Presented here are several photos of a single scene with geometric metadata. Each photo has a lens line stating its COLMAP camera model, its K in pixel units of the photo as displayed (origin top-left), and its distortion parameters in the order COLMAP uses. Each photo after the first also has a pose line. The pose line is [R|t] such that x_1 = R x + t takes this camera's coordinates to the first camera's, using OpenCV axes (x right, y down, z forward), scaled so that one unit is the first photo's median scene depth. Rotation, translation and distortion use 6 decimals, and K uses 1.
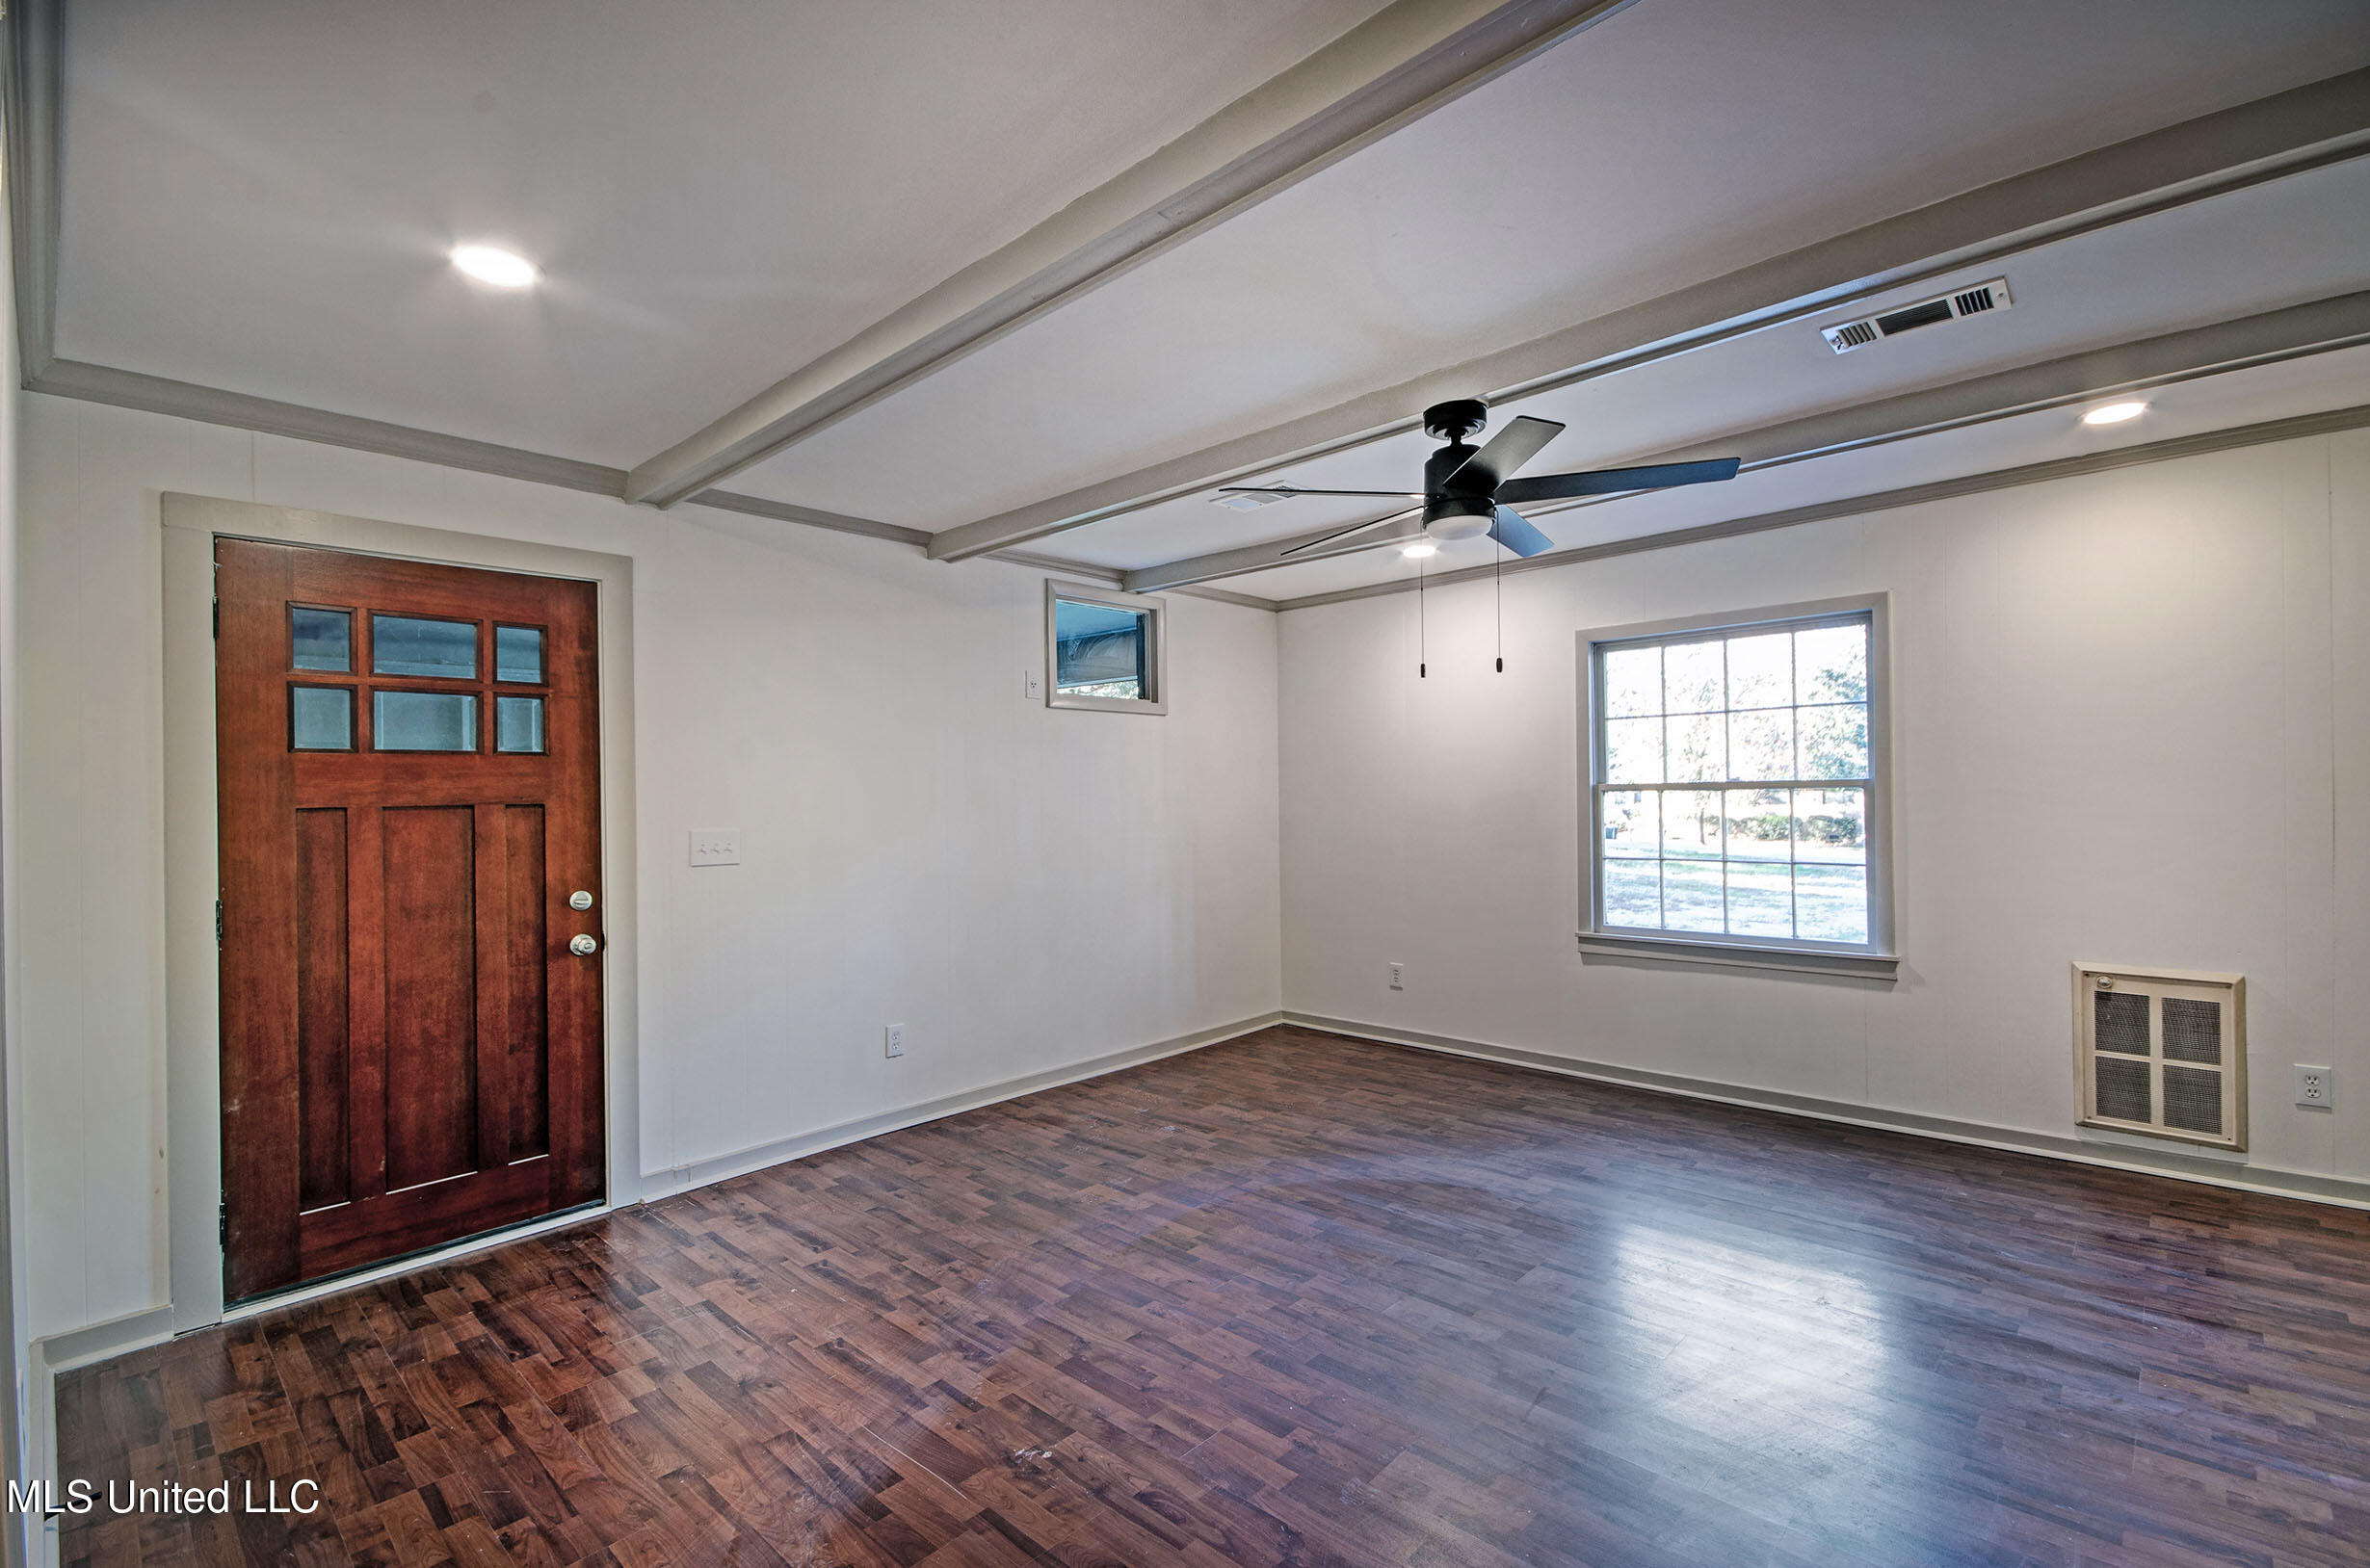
lens RADIAL K [[1055.3, 0, 1185.0], [0, 1055.3, 784.0], [0, 0, 1]] dist [-0.000263, -0.000413]
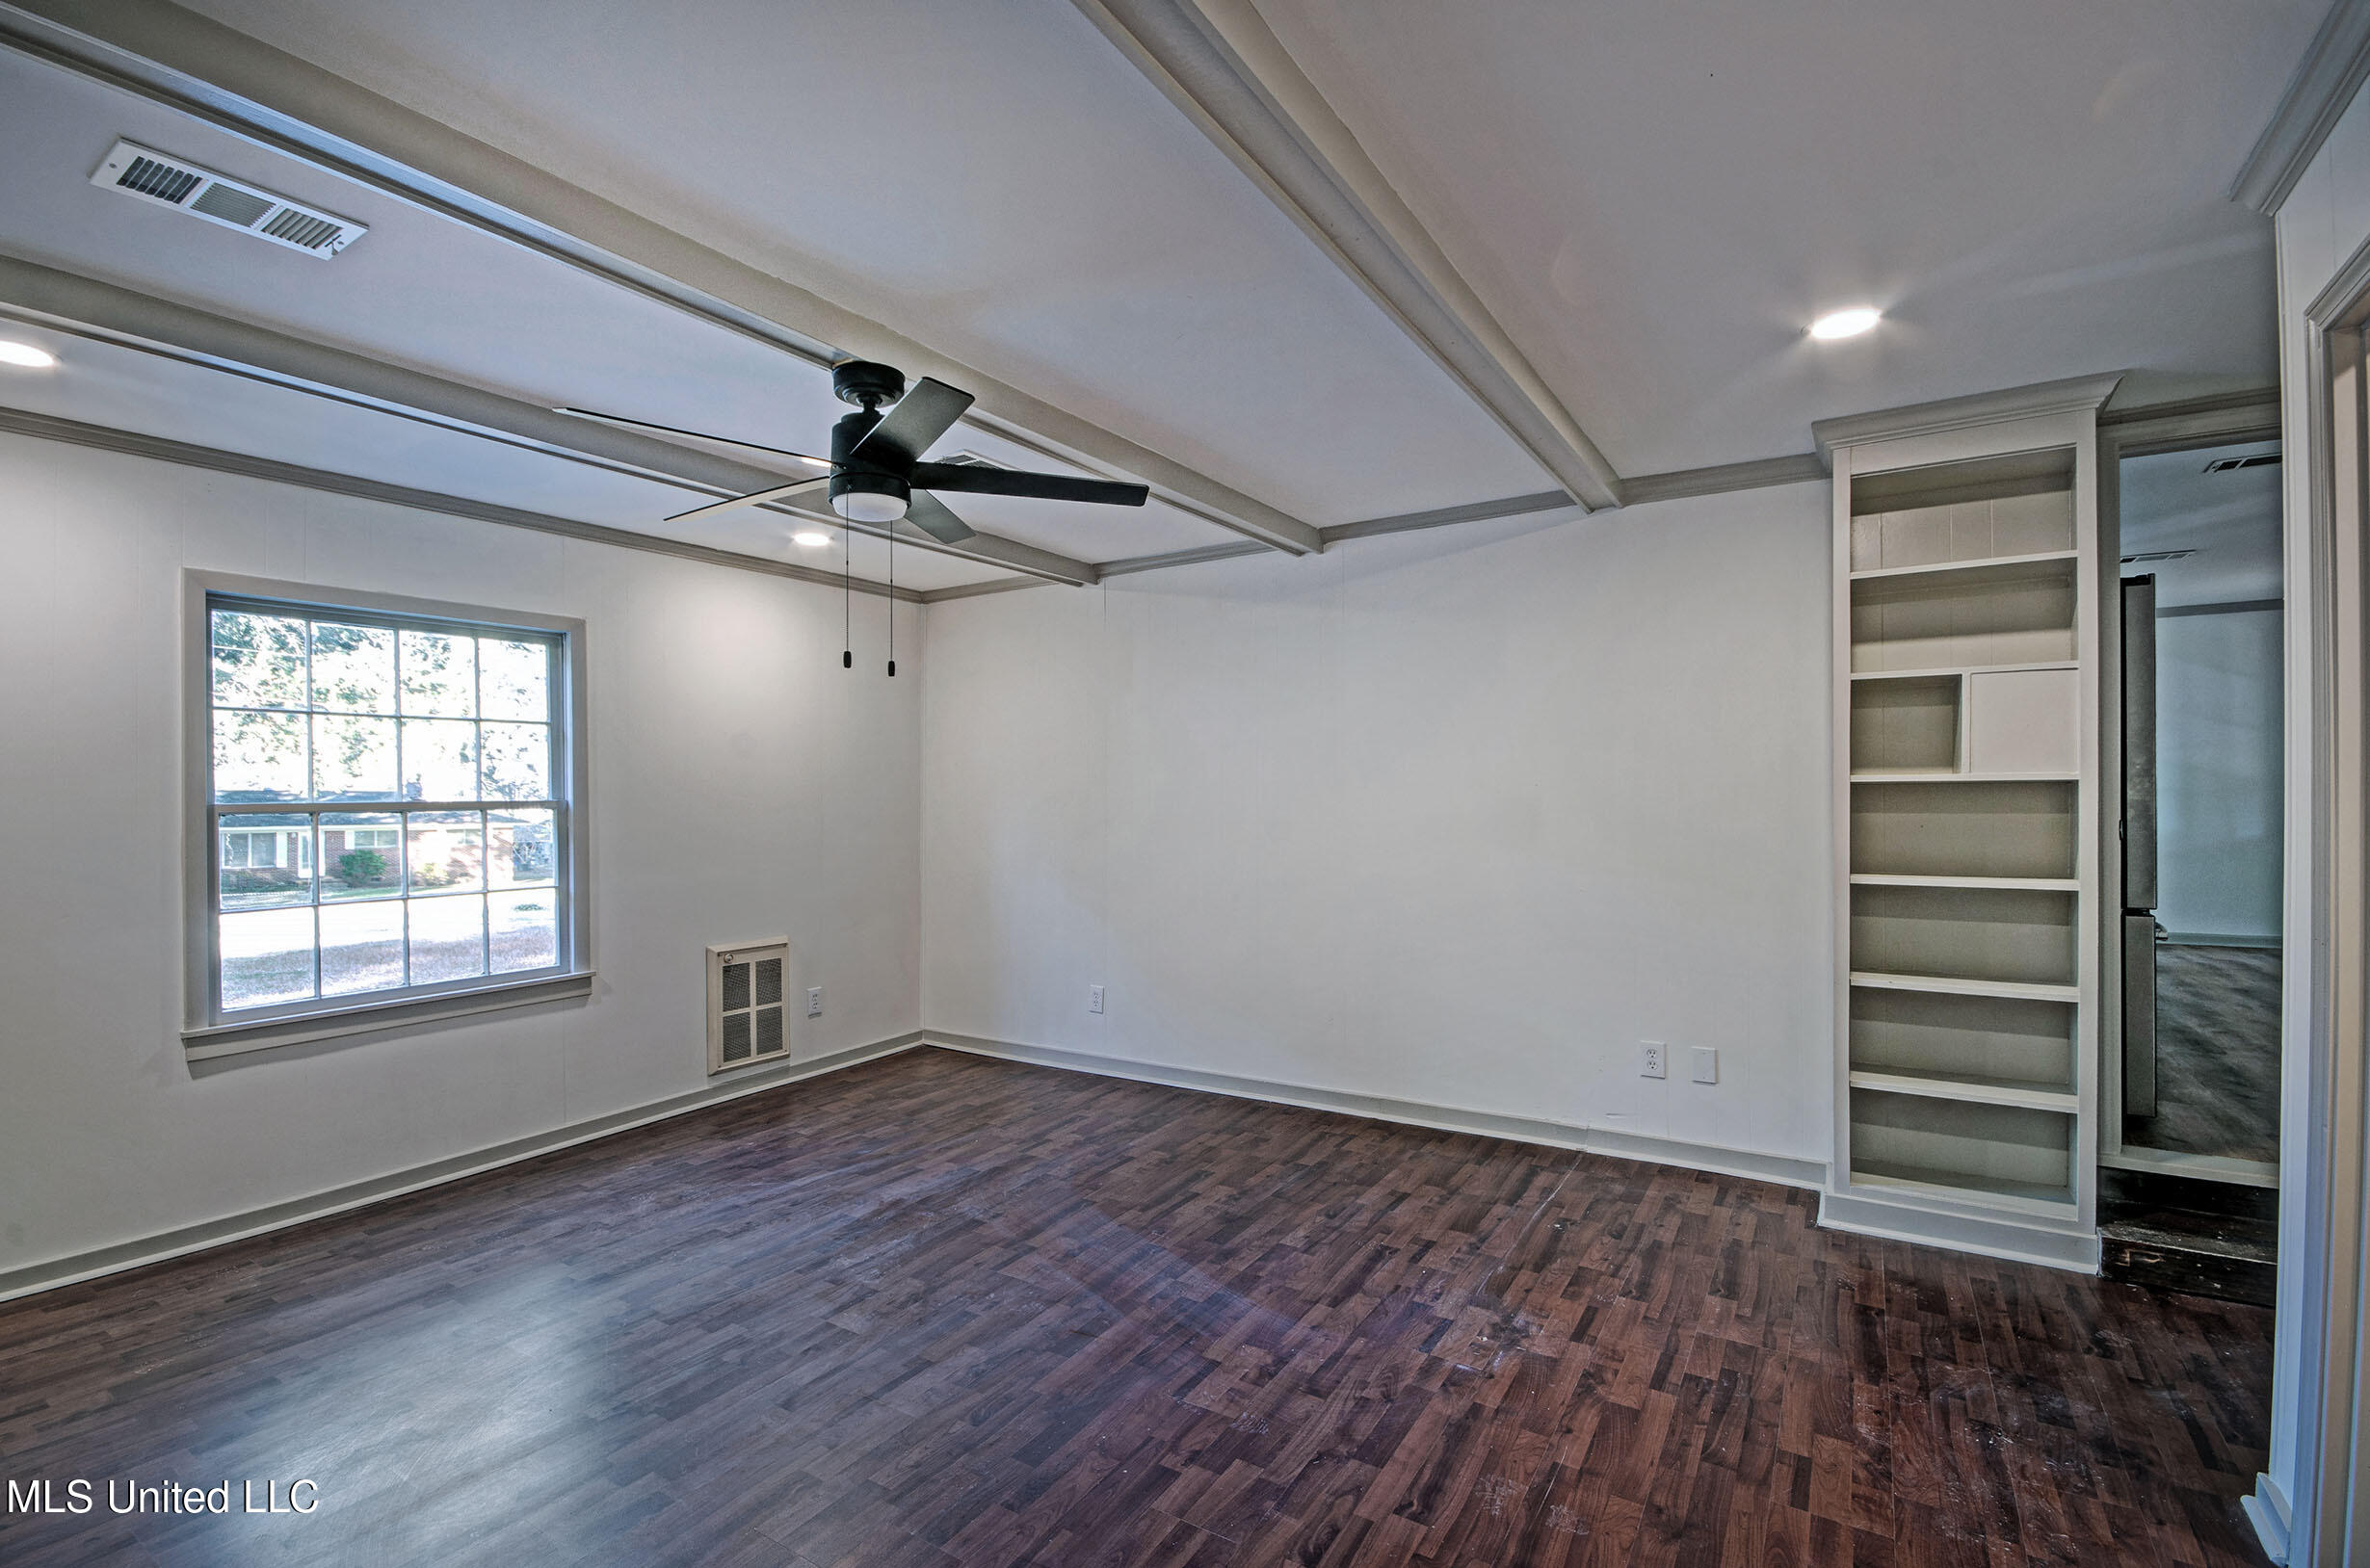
lens RADIAL K [[1048.0, 0, 1172.8], [0, 1048.0, 803.0], [0, 0, 1]] dist [-0.001195, -0.000496]
pose [[-0.178930, 0.011099, 0.983799, -0.522871], [0.007452, 0.999923, -0.009926, 0.014238], [-0.983834, 0.005555, -0.178999, 0.725284]]
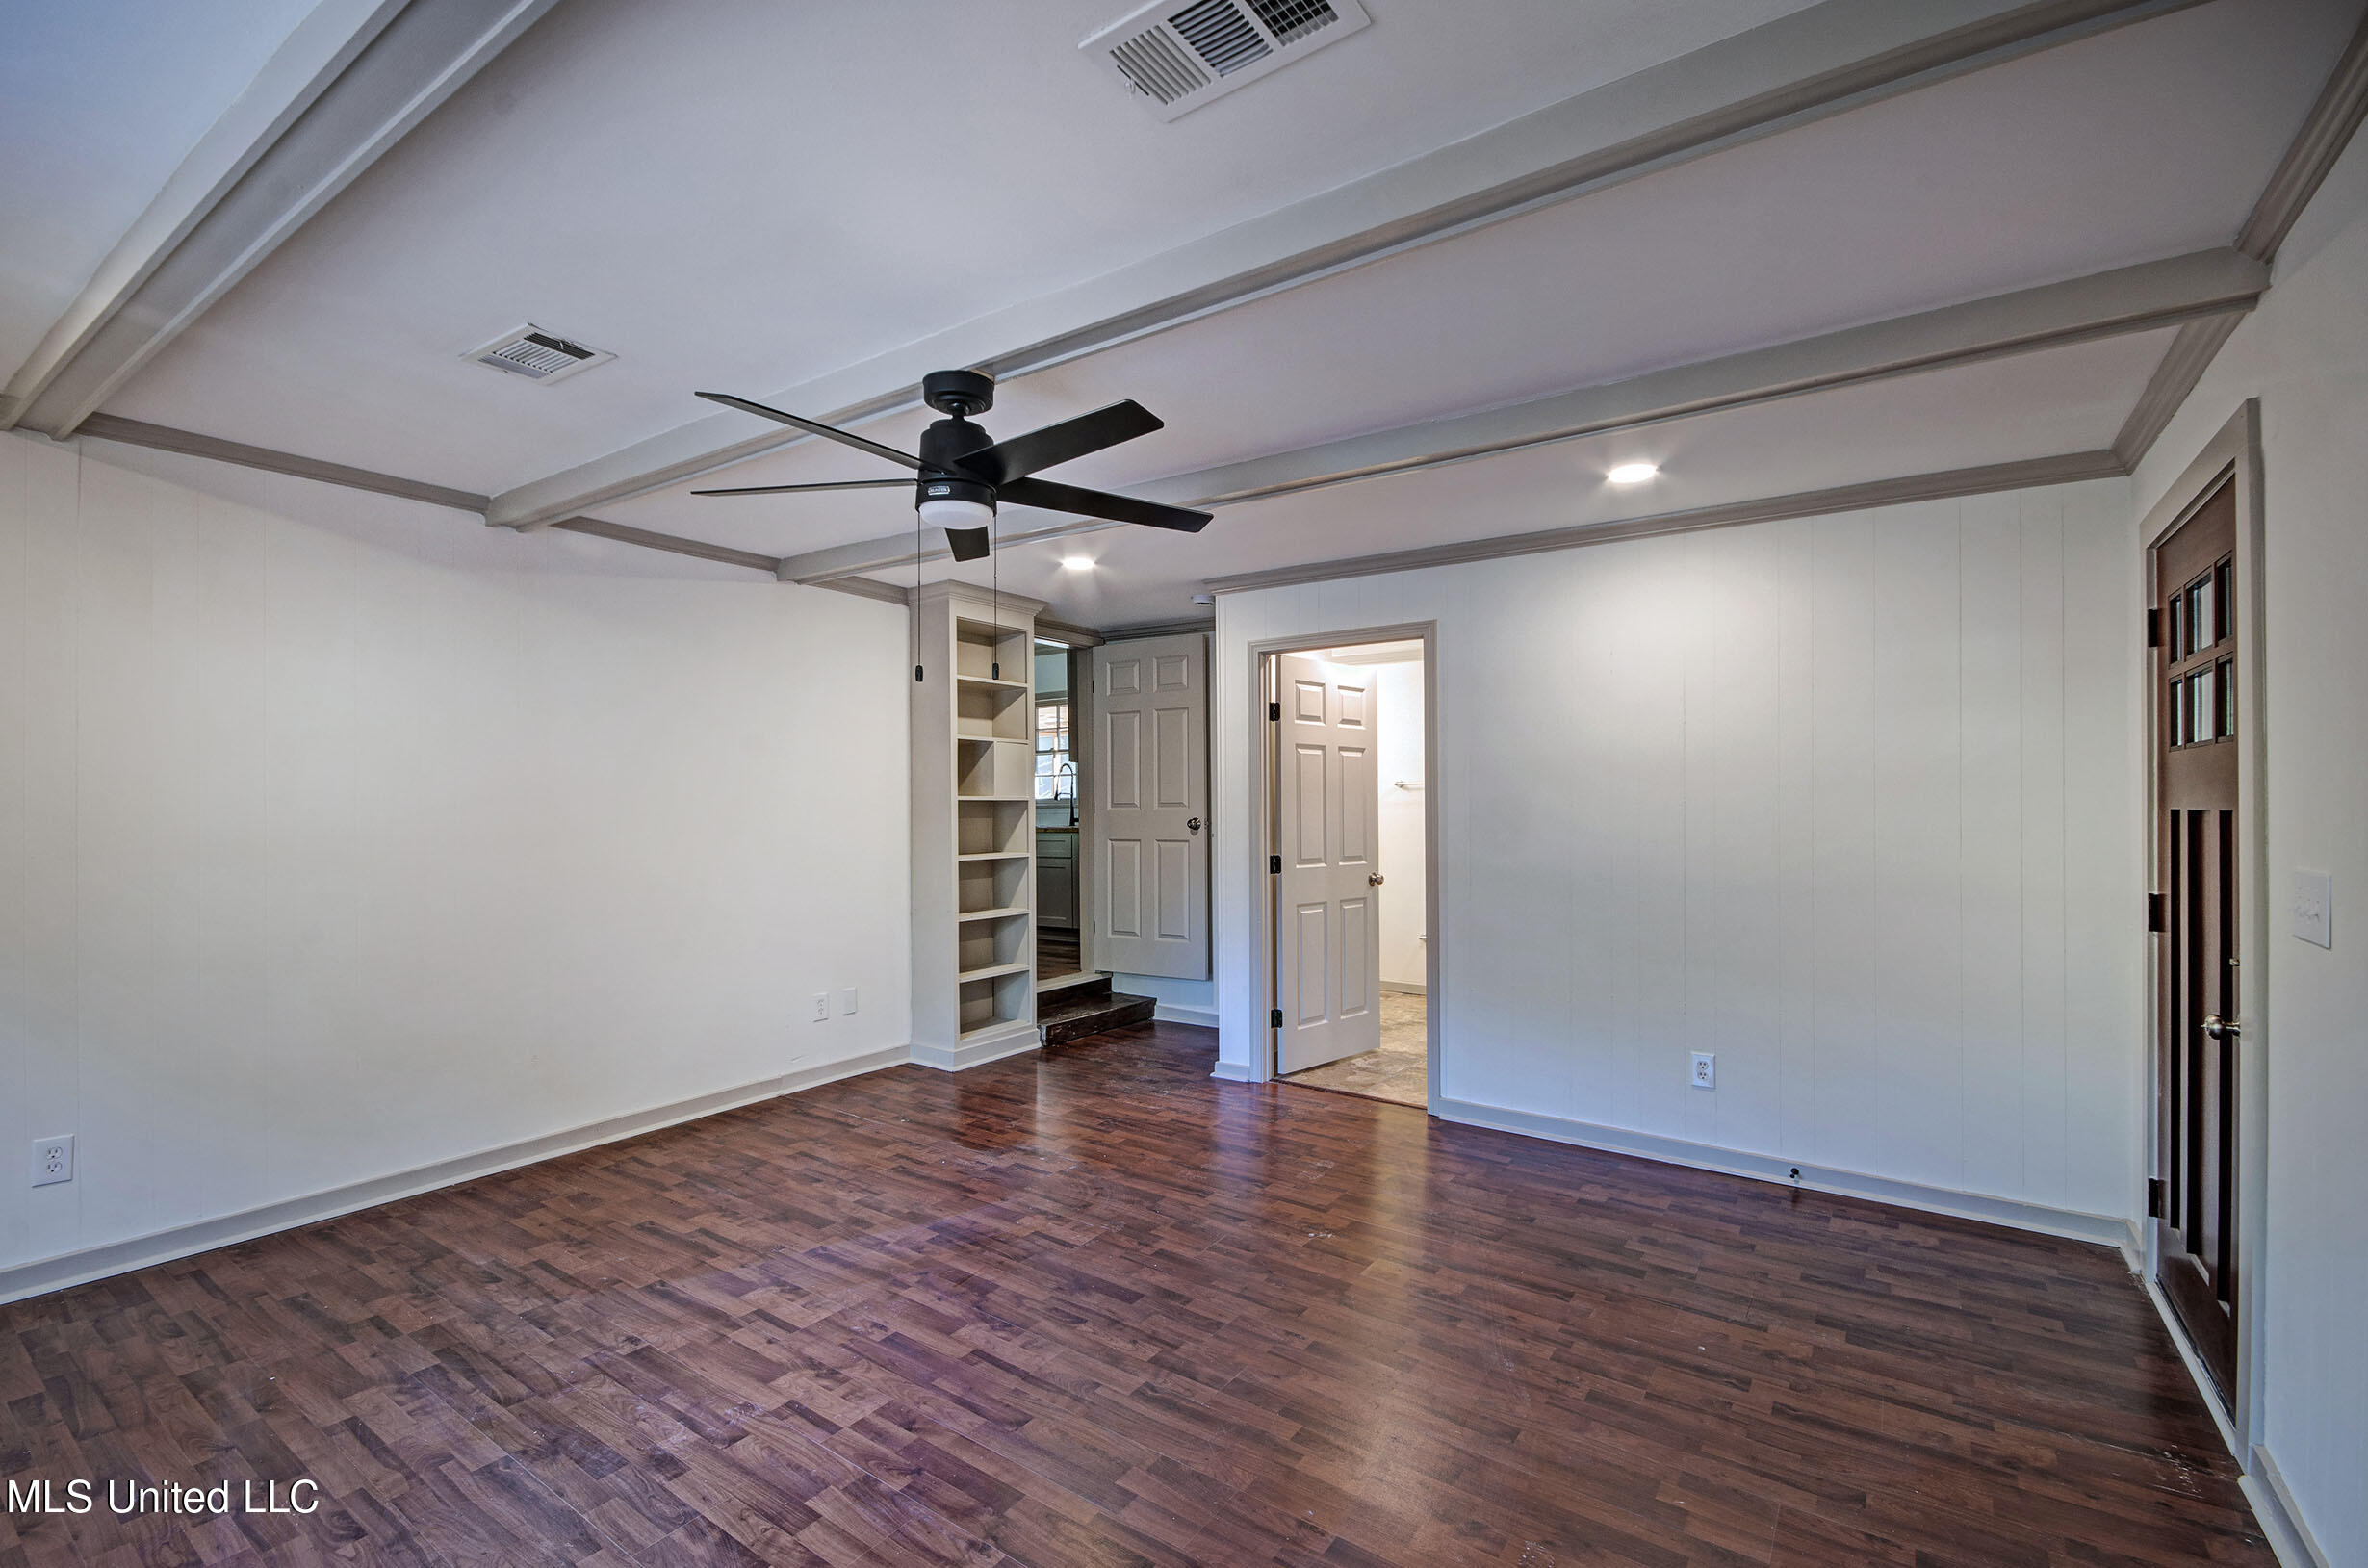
lens RADIAL K [[1029.0, 0, 1154.0], [0, 1029.0, 805.9], [0, 0, 1]] dist [0.007108, -0.000337]
pose [[-0.992794, 0.016669, -0.118670, 0.160970], [0.016580, 0.999861, 0.001739, 0.001919], [0.118682, -0.000241, -0.992932, 1.495143]]
